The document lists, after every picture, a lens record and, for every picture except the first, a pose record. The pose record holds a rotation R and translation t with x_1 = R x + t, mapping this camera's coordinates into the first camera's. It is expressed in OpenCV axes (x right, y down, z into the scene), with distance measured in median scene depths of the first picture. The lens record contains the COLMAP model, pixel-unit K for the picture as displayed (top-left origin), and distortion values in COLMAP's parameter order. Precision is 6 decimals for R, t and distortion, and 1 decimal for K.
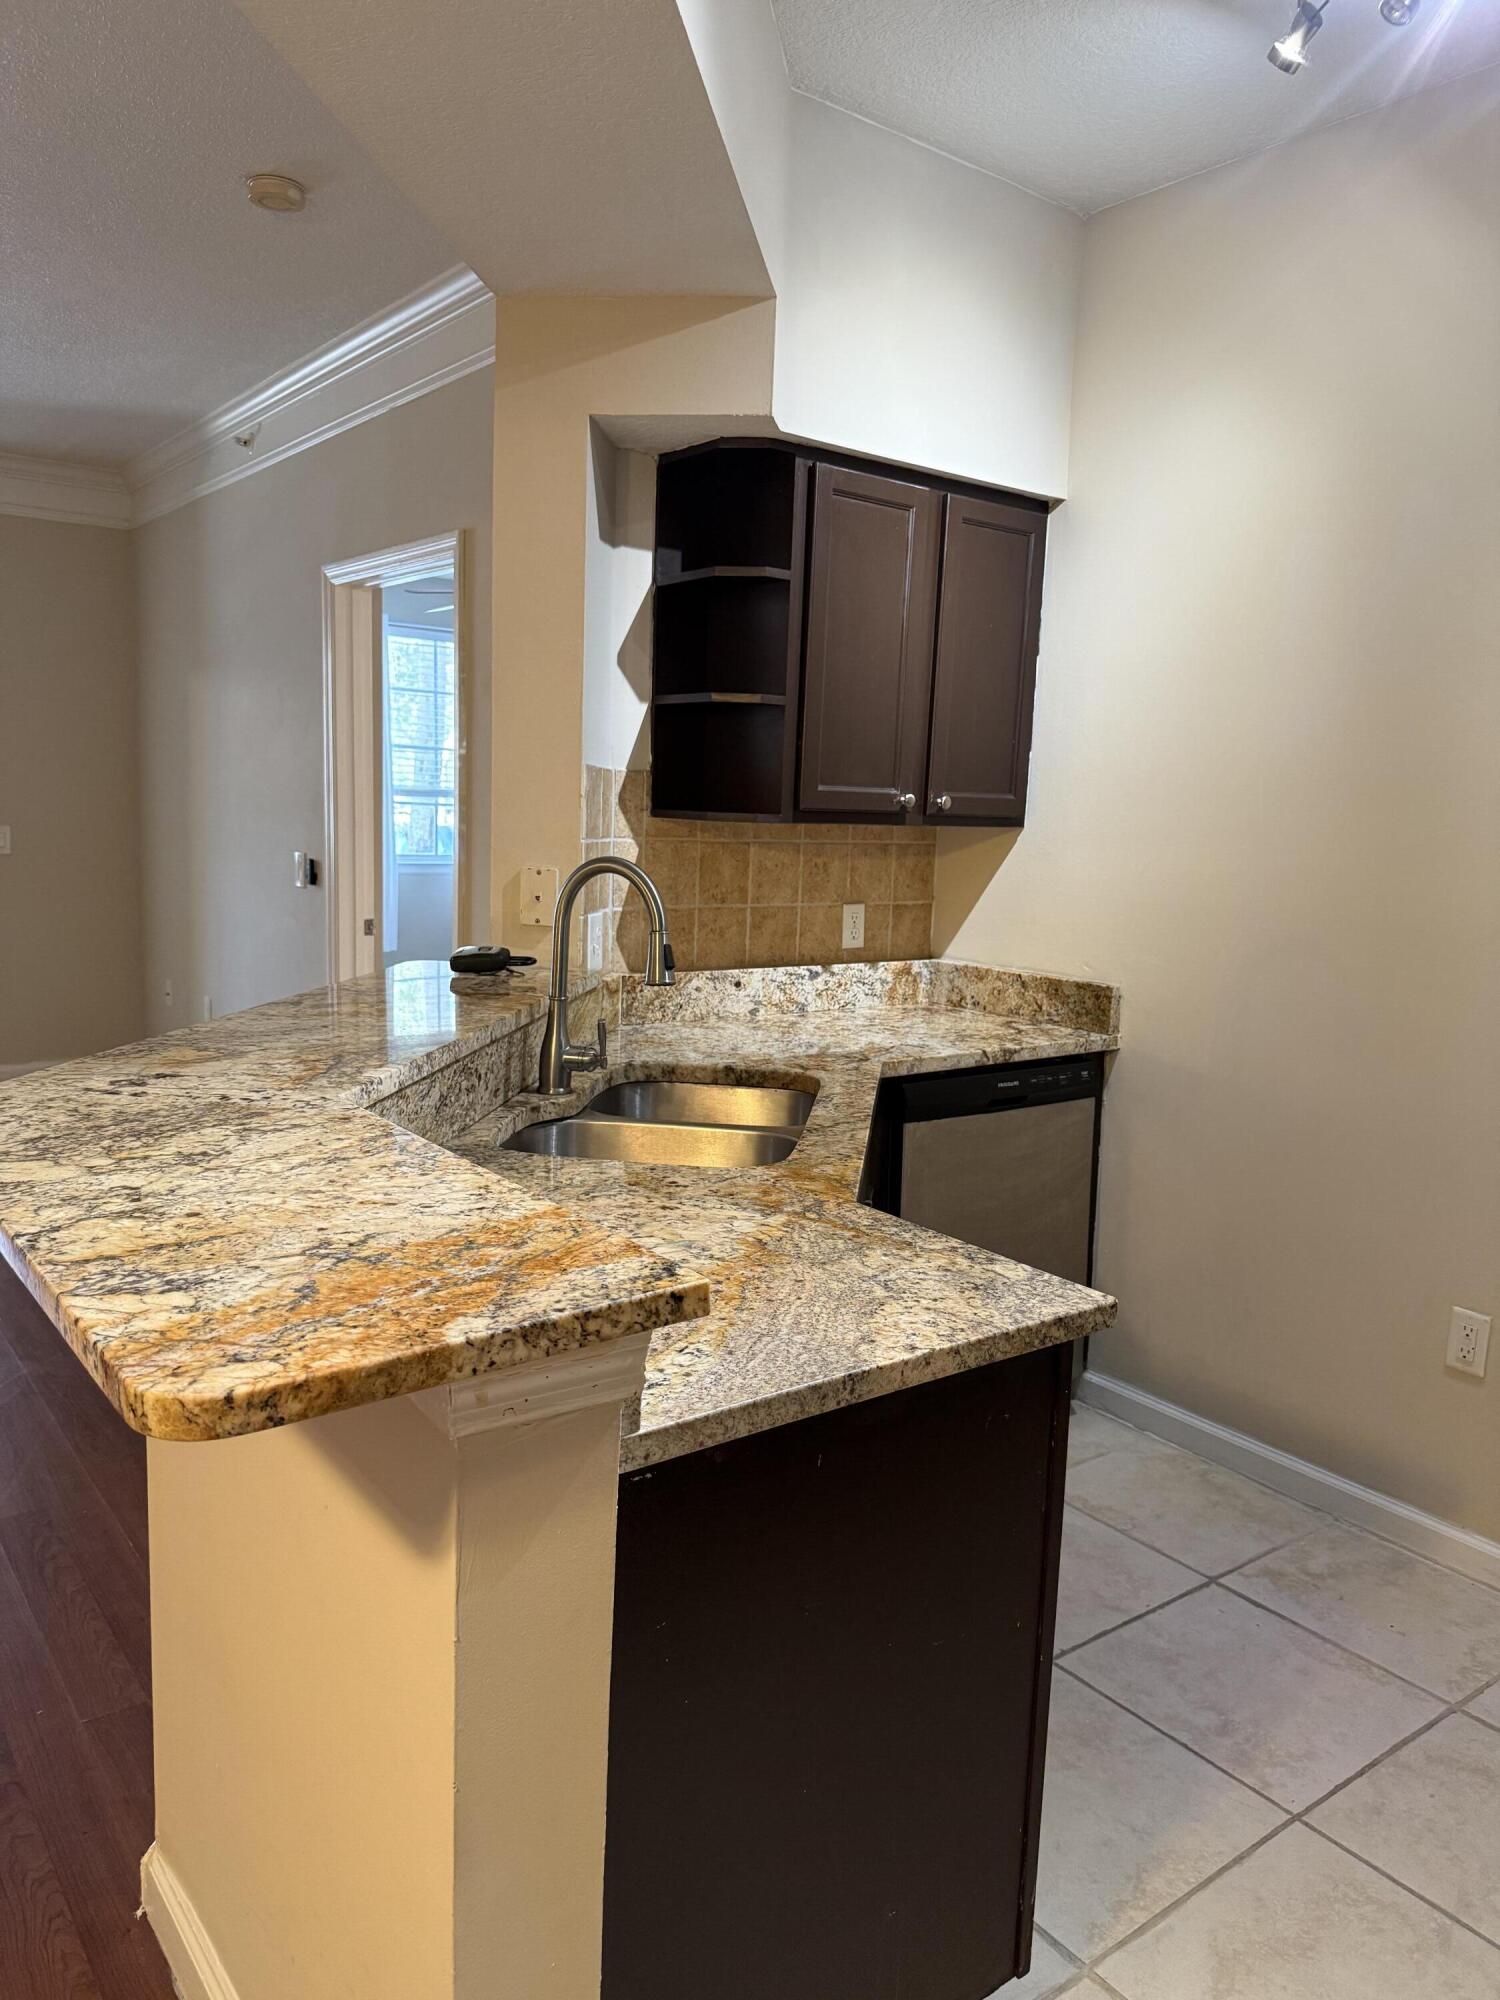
lens RADIAL K [[1413.7, 0, 739.6], [0, 1413.7, 1052.4], [0, 0, 1]] dist [0.001859, -0.013258]
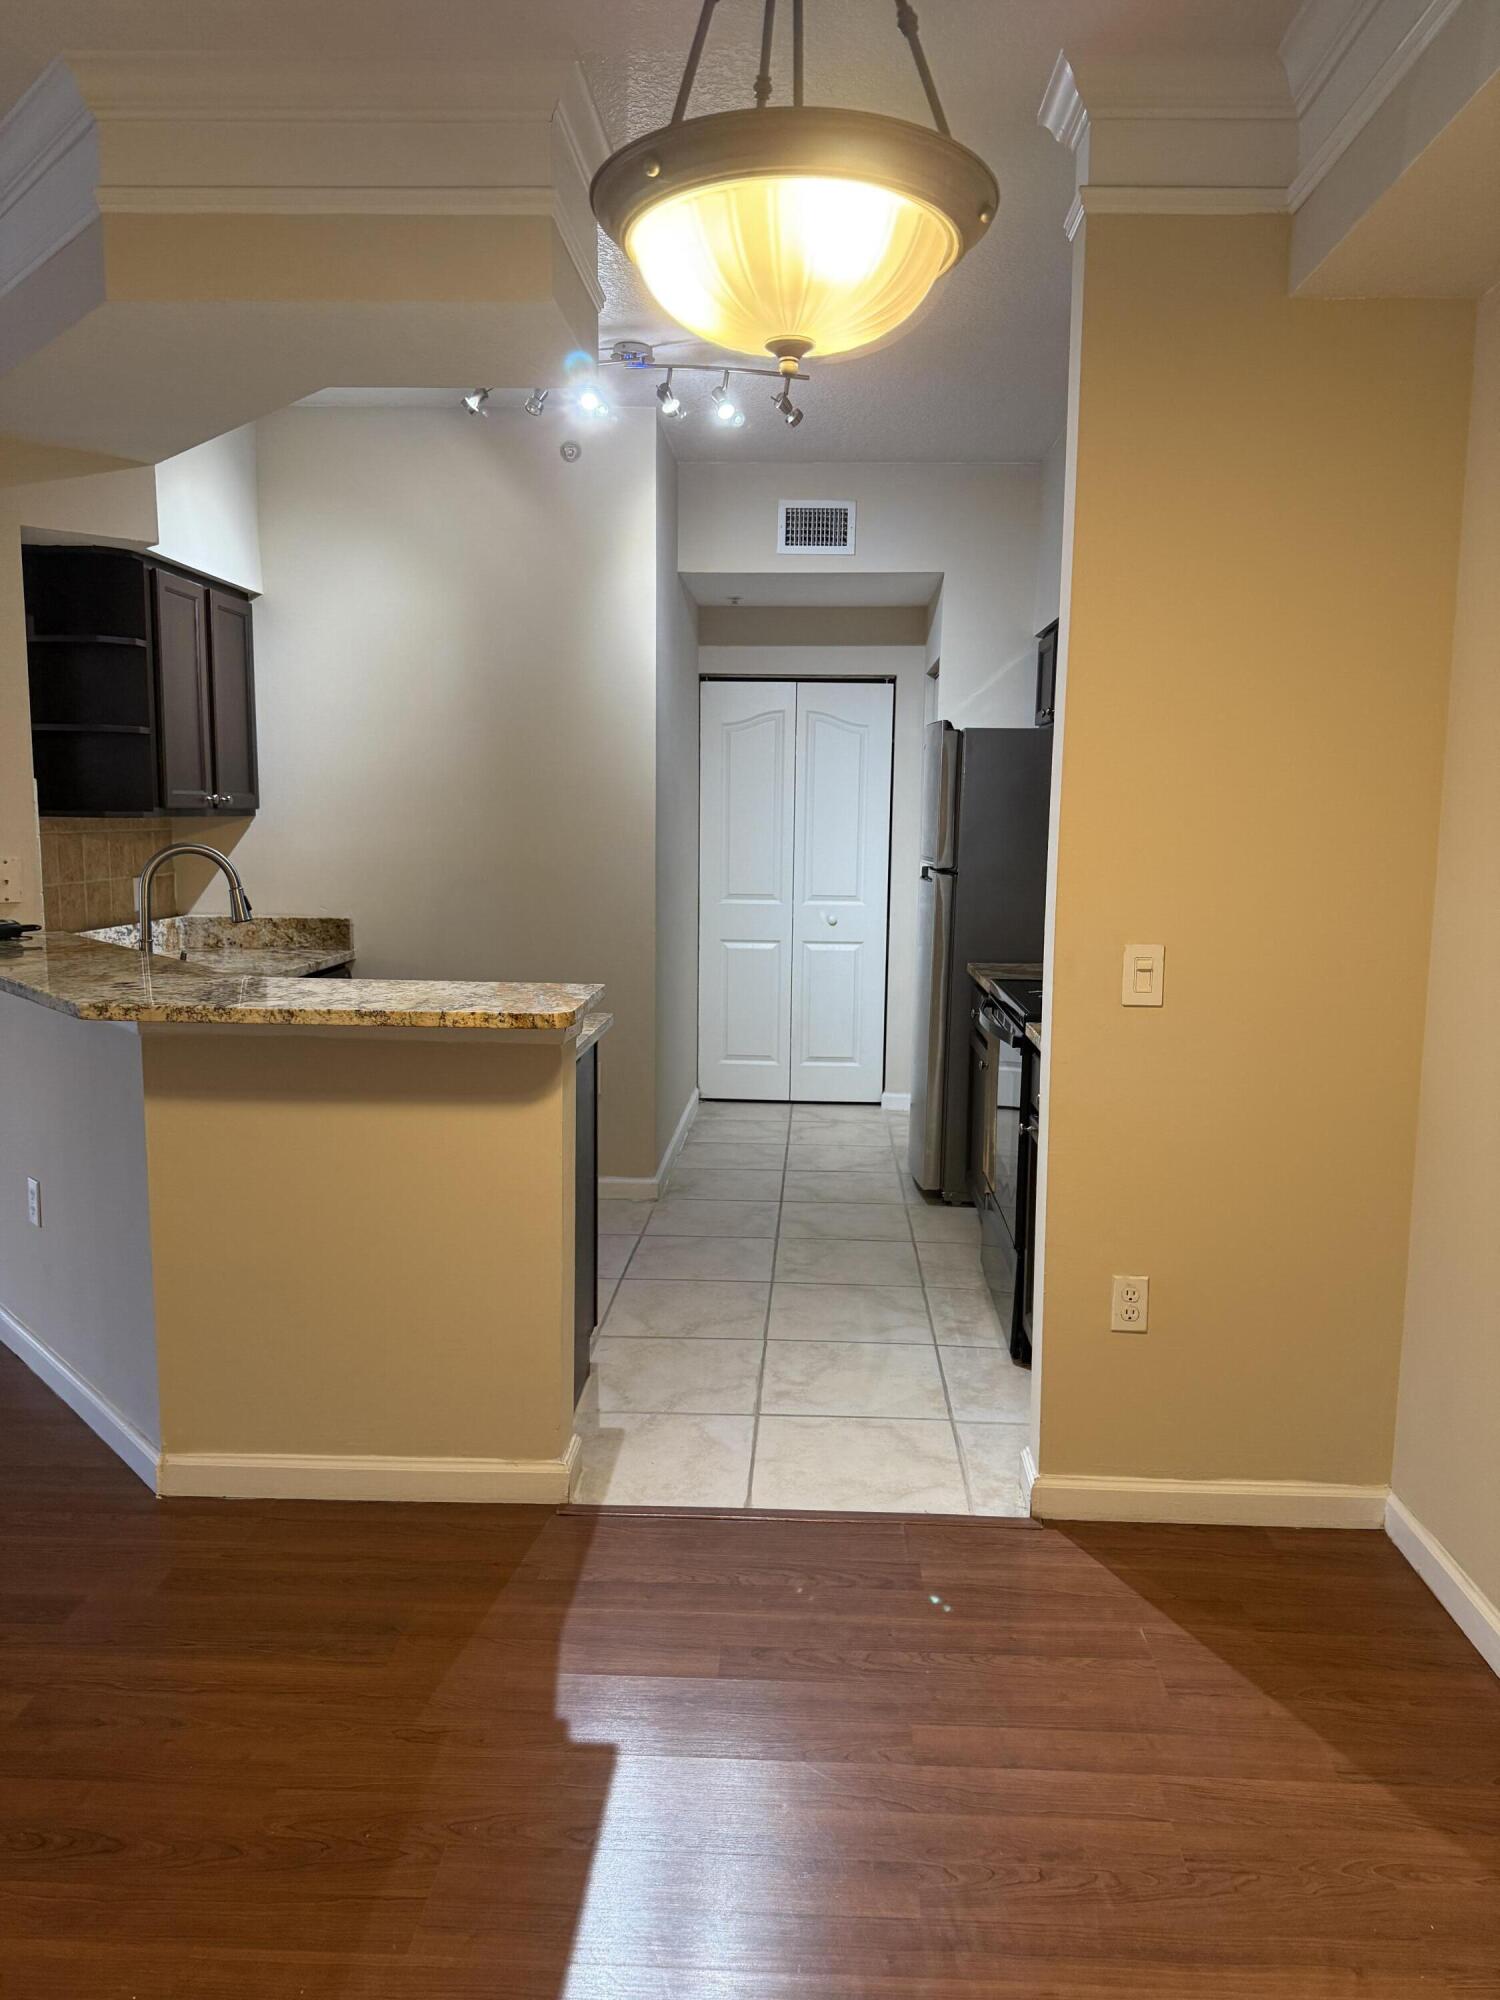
lens RADIAL K [[1413.7, 0, 752.5], [0, 1413.7, 998.9], [0, 0, 1]] dist [0.001859, -0.013258]
pose [[0.649103, -0.126846, 0.750050, -0.593834], [0.139486, 0.989129, 0.046565, 0.028134], [-0.747803, 0.074396, 0.659740, -0.315987]]
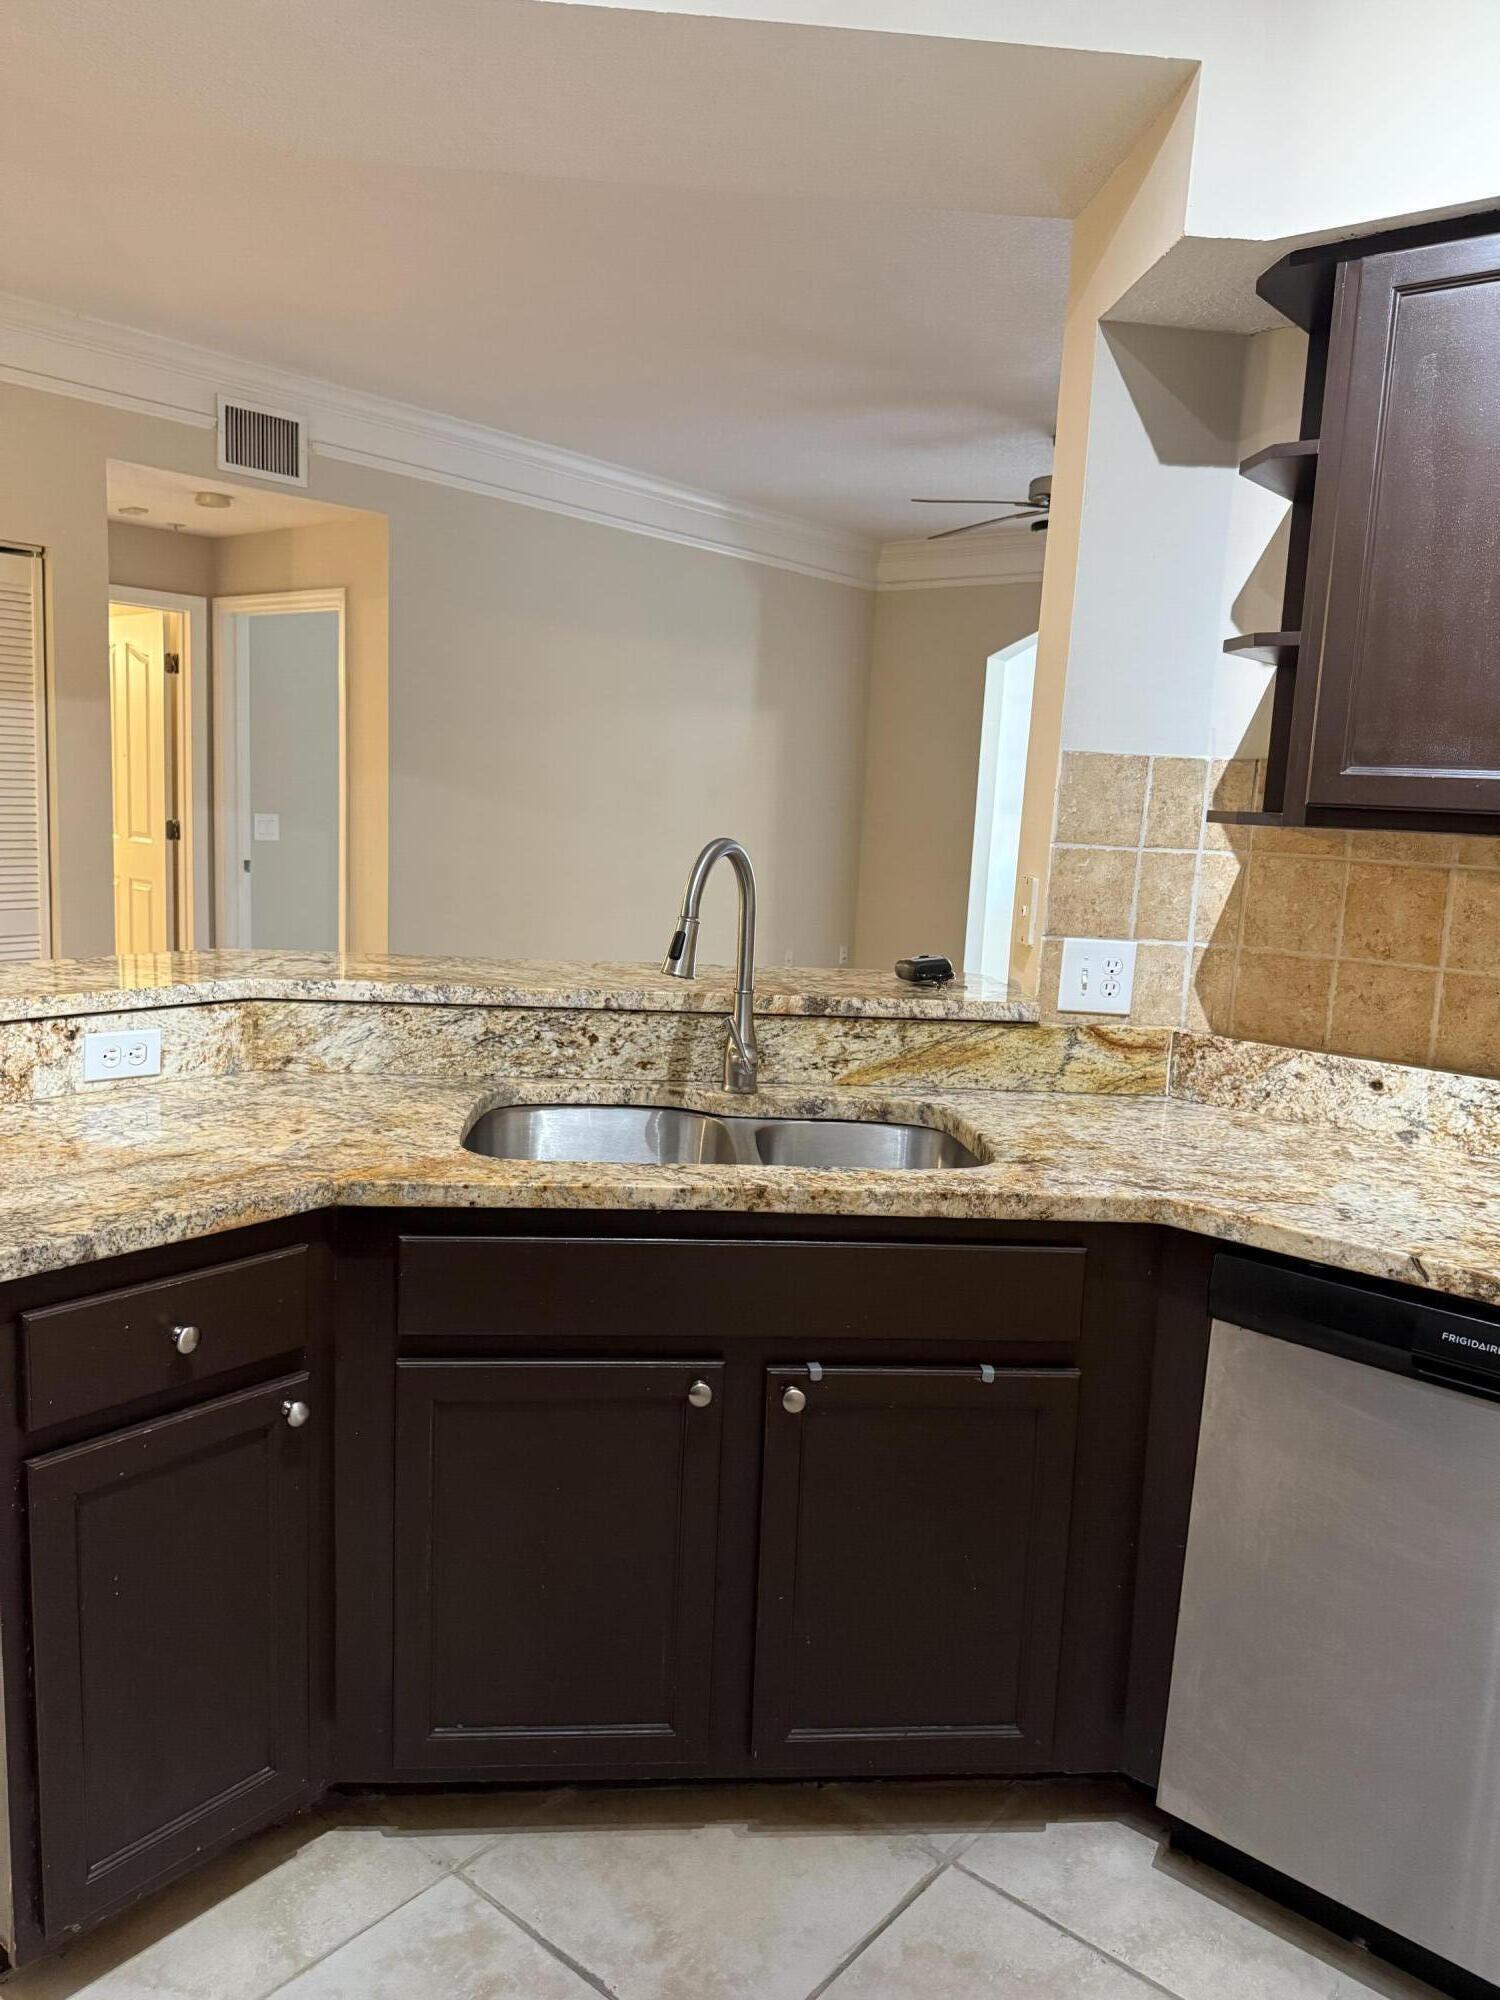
lens RADIAL K [[1413.7, 0, 744.1], [0, 1413.7, 1008.3], [0, 0, 1]] dist [0.001859, -0.013258]
pose [[0.201783, 0.119354, -0.972131, 0.562826], [-0.209408, 0.974853, 0.076221, -0.071232], [0.956782, 0.188191, 0.221703, 0.578431]]
